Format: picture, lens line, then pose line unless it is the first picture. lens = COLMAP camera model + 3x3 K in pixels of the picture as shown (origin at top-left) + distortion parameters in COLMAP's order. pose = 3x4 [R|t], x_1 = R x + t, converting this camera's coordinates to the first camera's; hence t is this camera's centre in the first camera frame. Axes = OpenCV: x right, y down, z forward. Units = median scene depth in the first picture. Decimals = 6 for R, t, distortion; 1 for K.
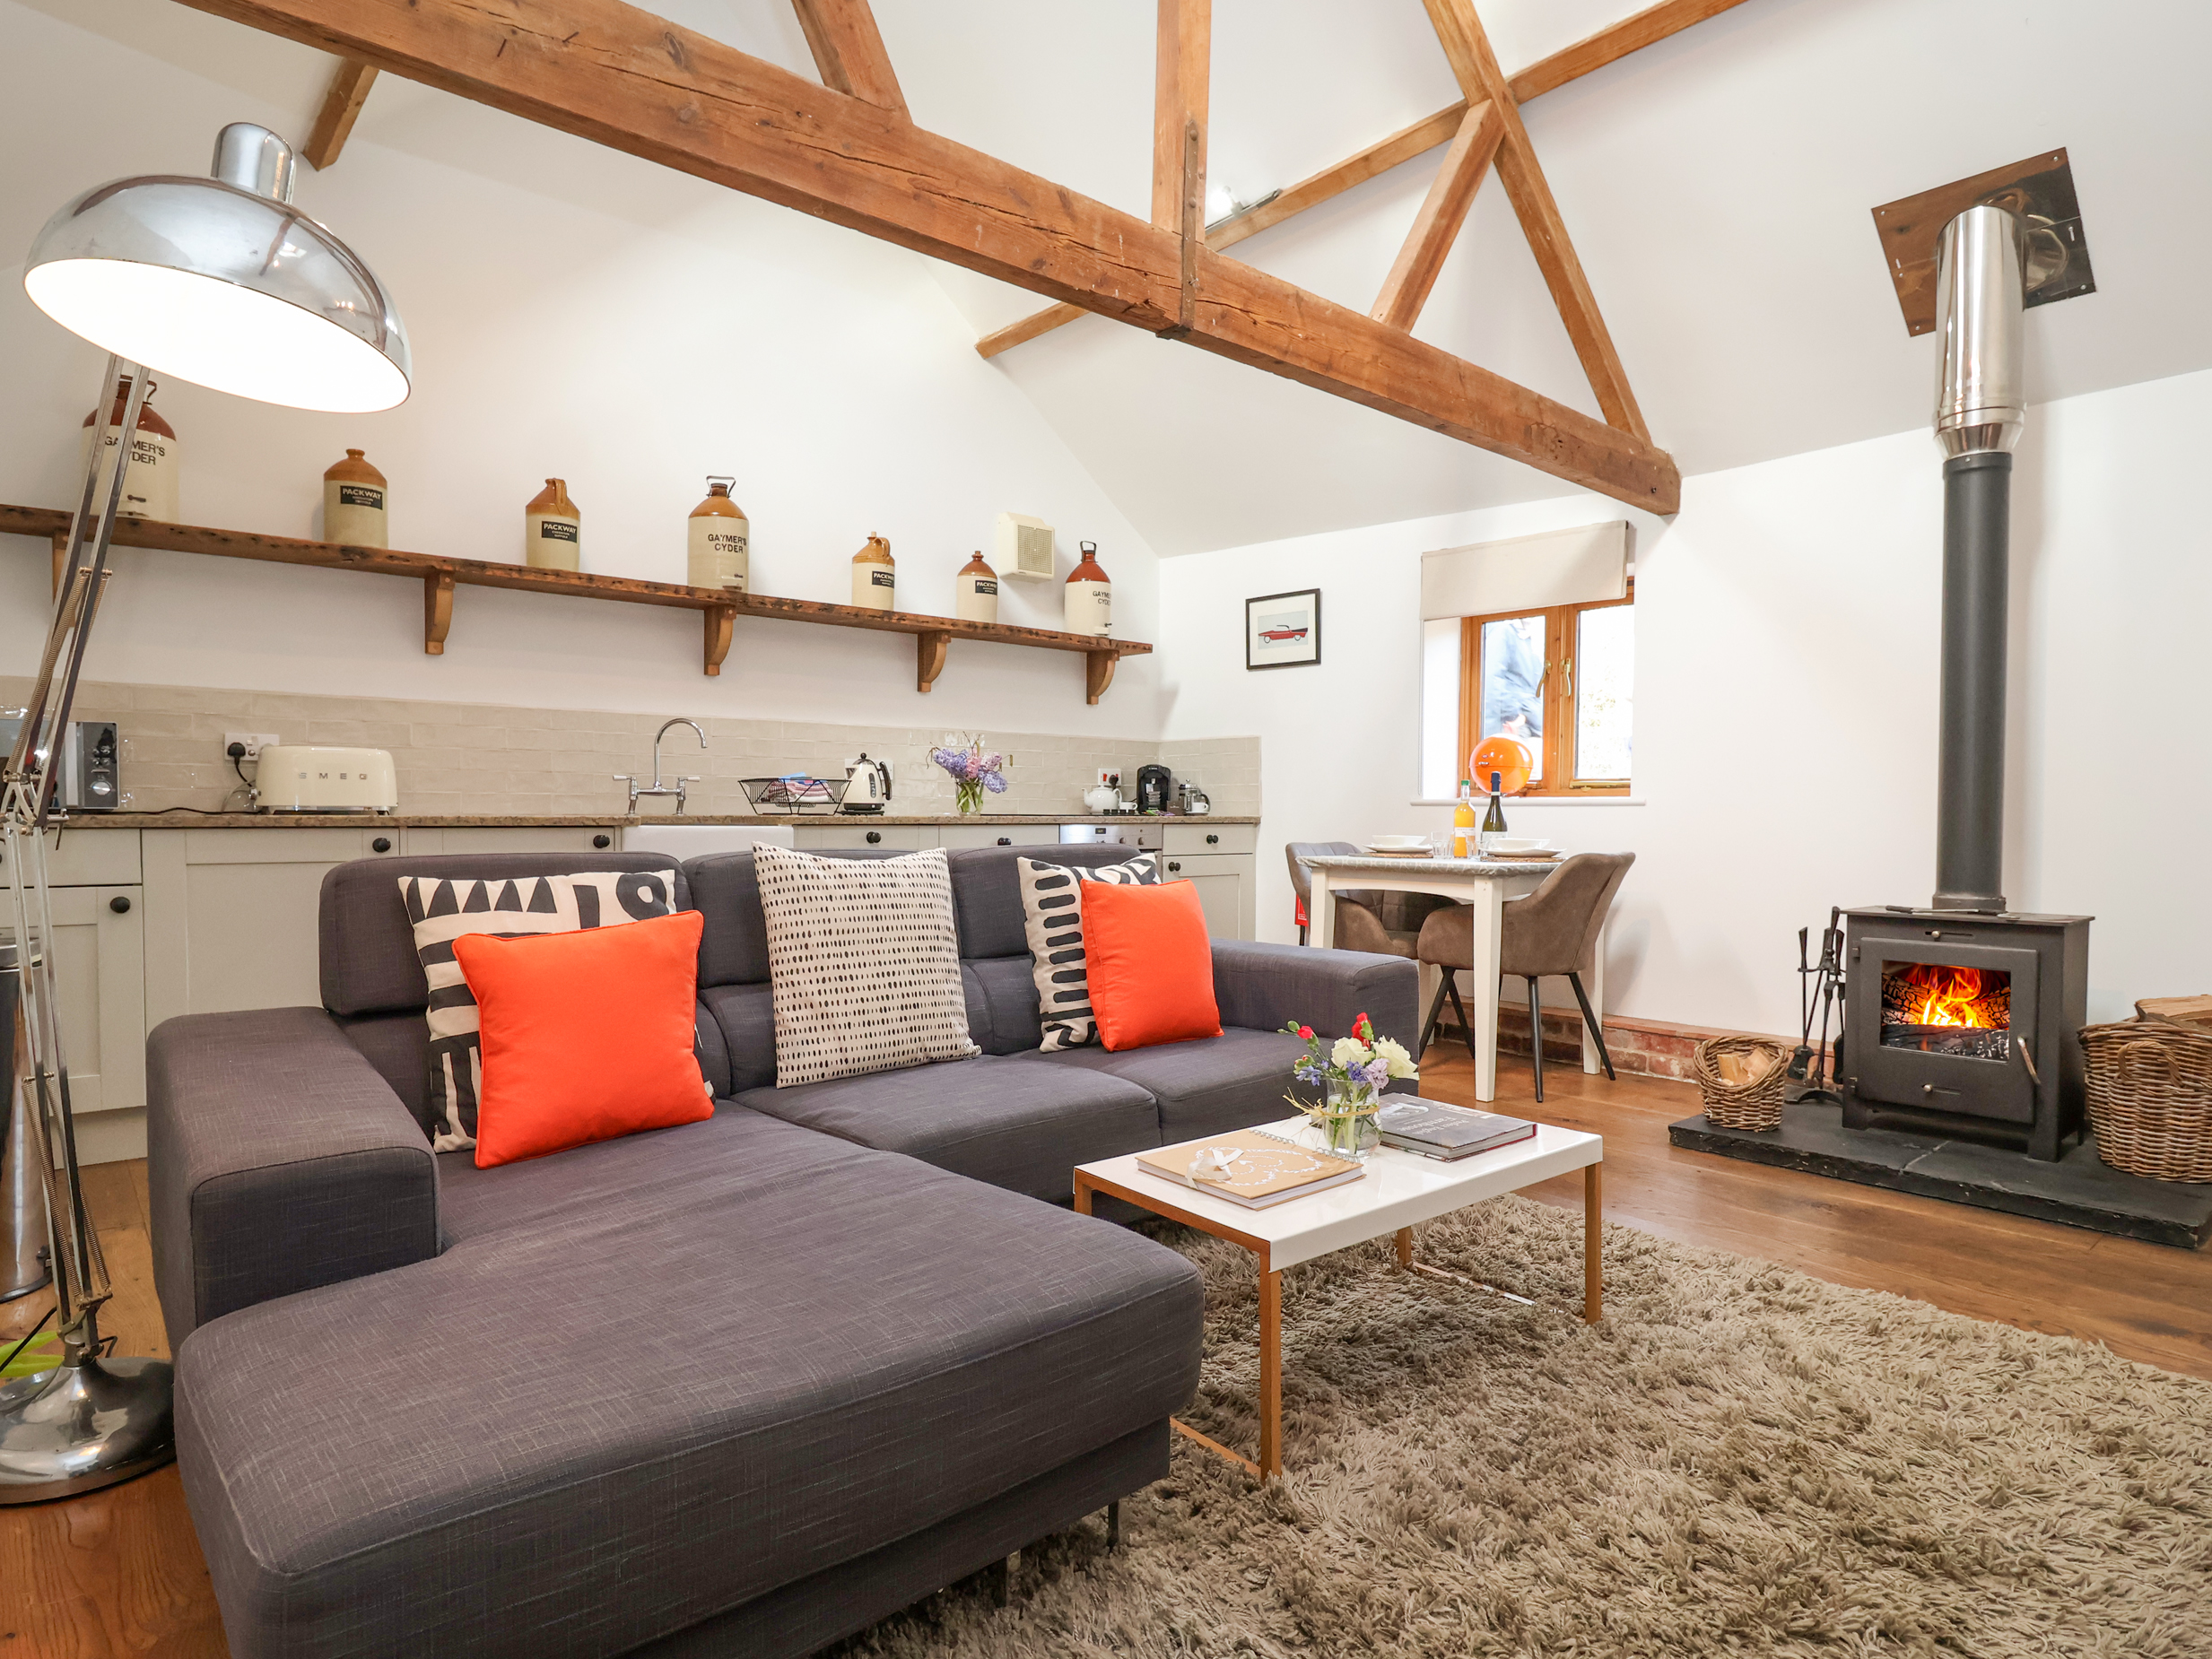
lens RADIAL K [[1237.4, 0, 1076.3], [0, 1237.4, 848.1], [0, 0, 1]] dist [0.001865, -0.000927]
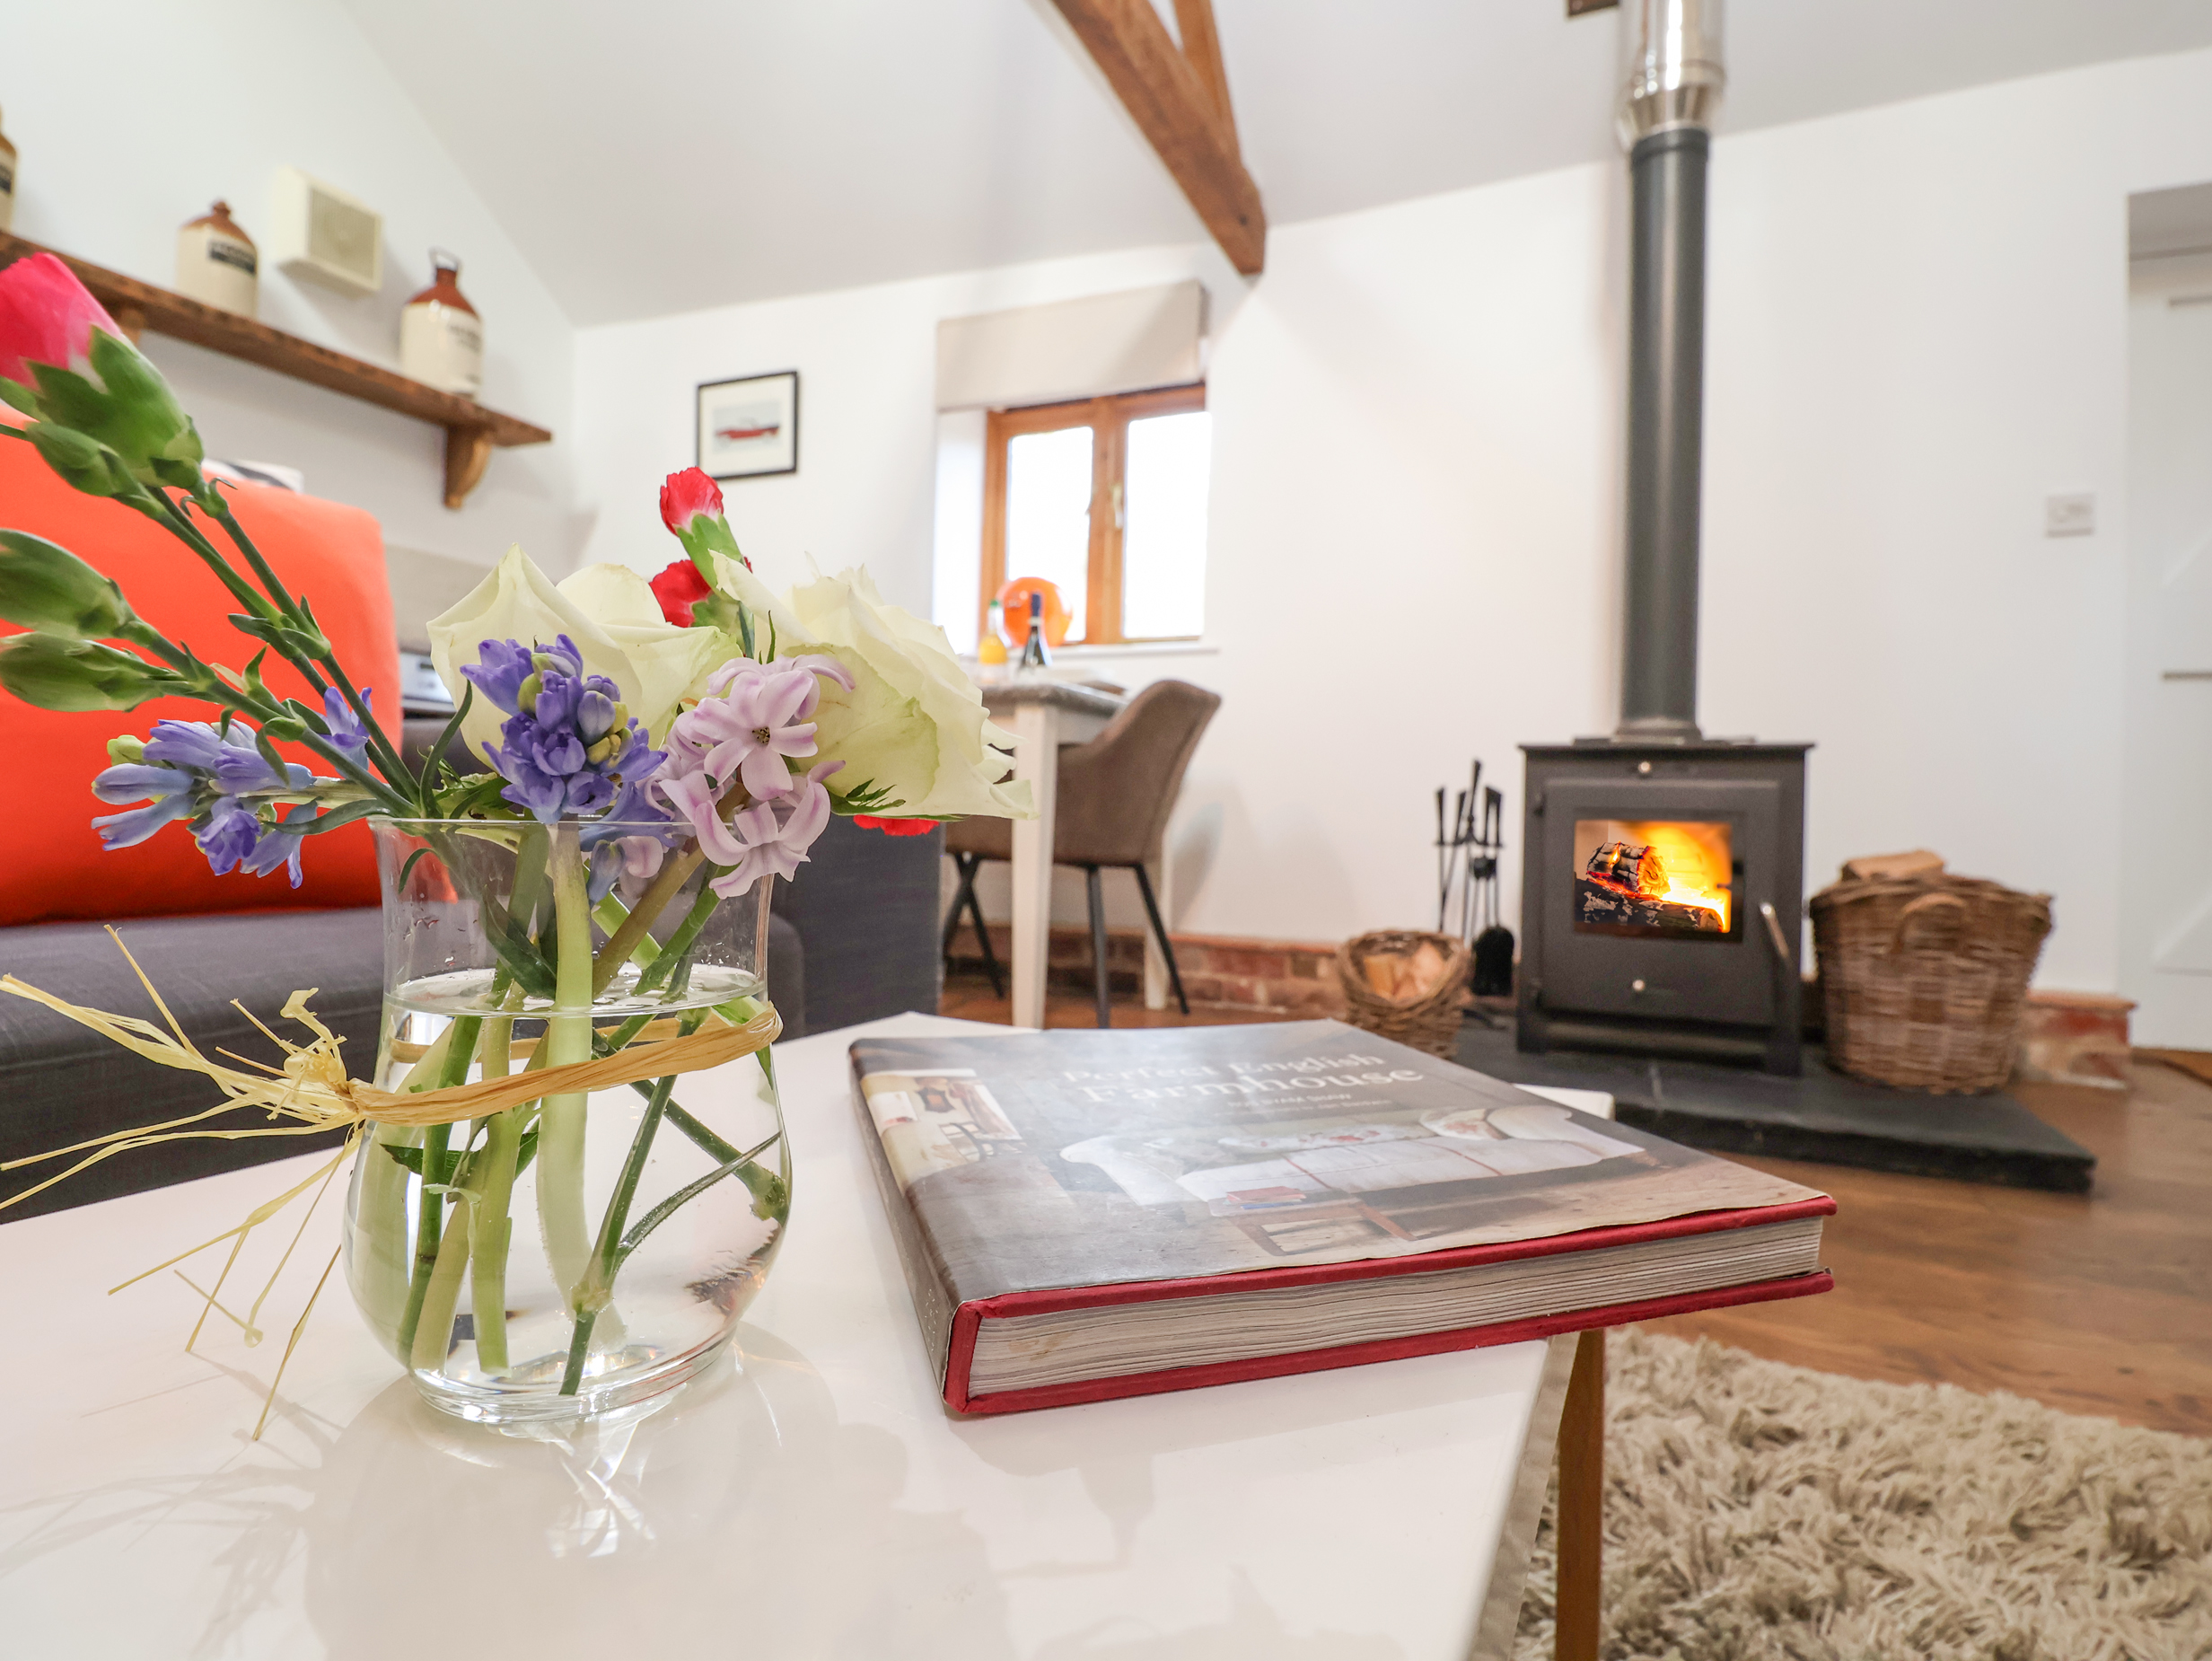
lens RADIAL K [[1153.6, 0, 1120.0], [0, 1153.6, 812.0], [0, 0, 1]] dist [0.004275, -0.013925]
pose [[0.903035, 0.021559, 0.429026, 0.100134], [-0.010508, 0.999550, -0.028111, 0.083020], [-0.429438, 0.020877, 0.902855, 0.382116]]
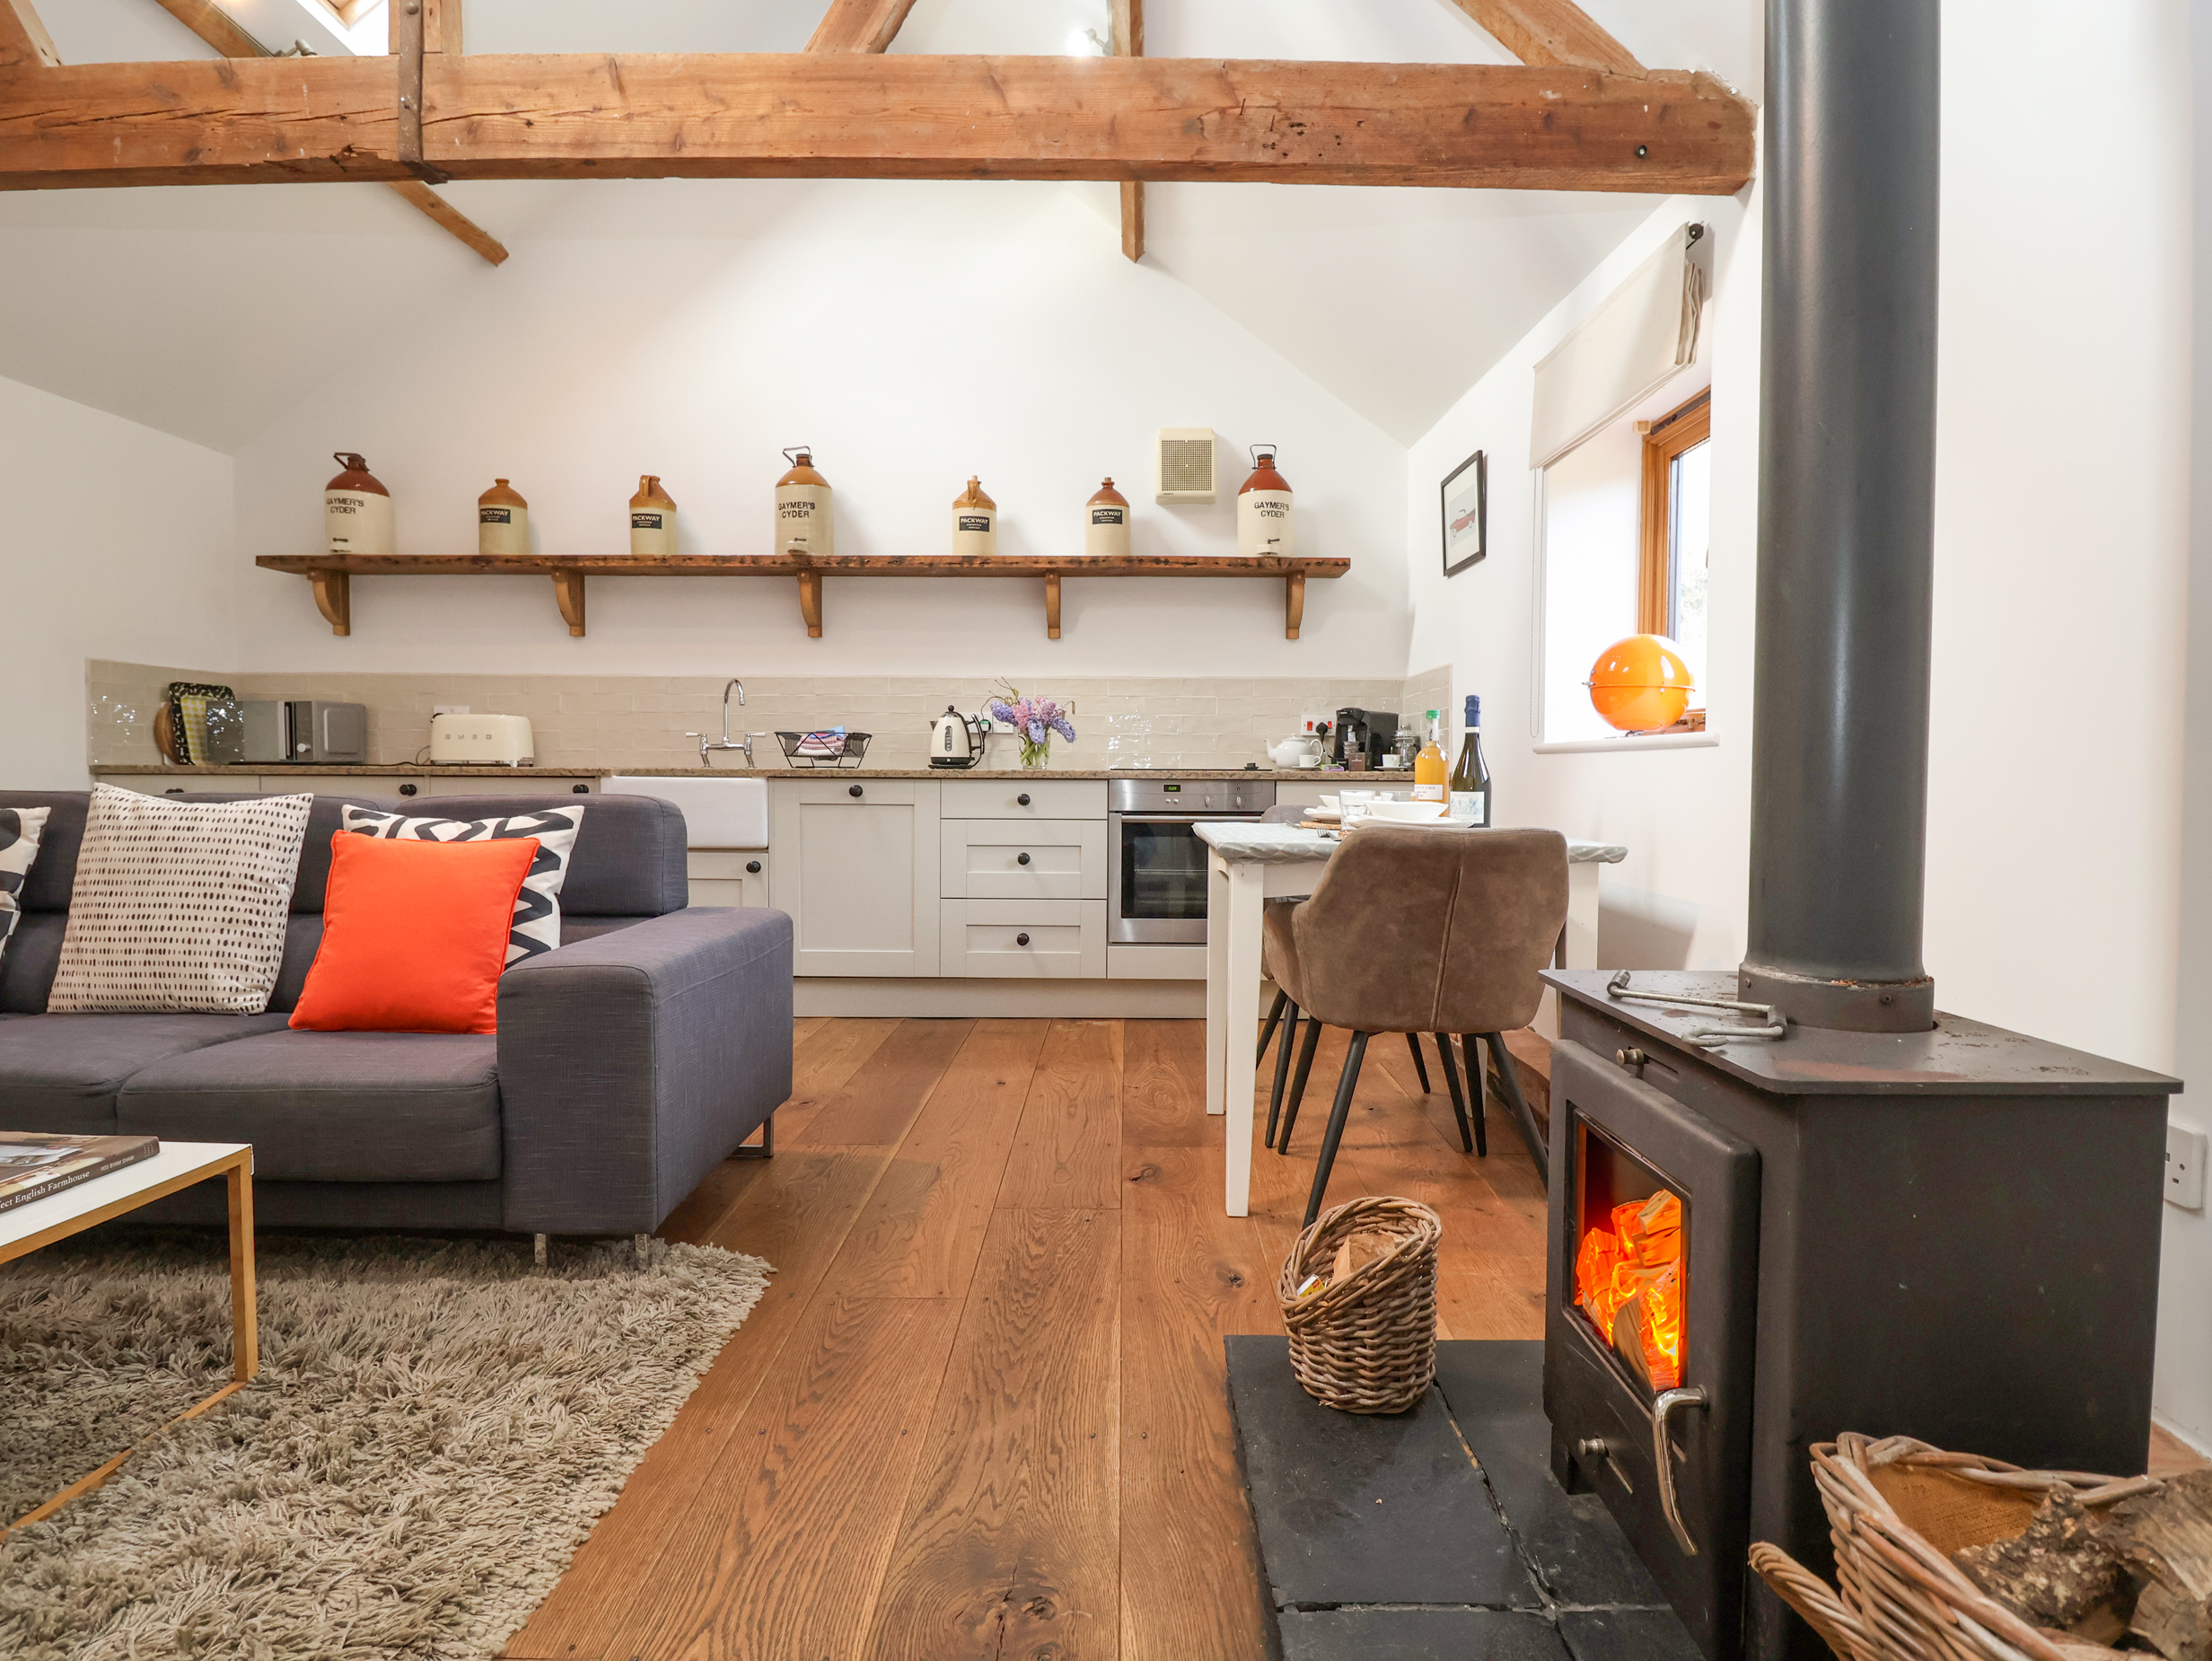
lens RADIAL K [[1153.6, 0, 1118.7], [0, 1153.6, 810.8], [0, 0, 1]] dist [0.004275, -0.013925]
pose [[0.760787, 0.021453, -0.648647, 0.578933], [-0.021566, 0.999737, 0.007770, -0.004441], [0.648643, 0.008077, 0.761050, 0.444033]]
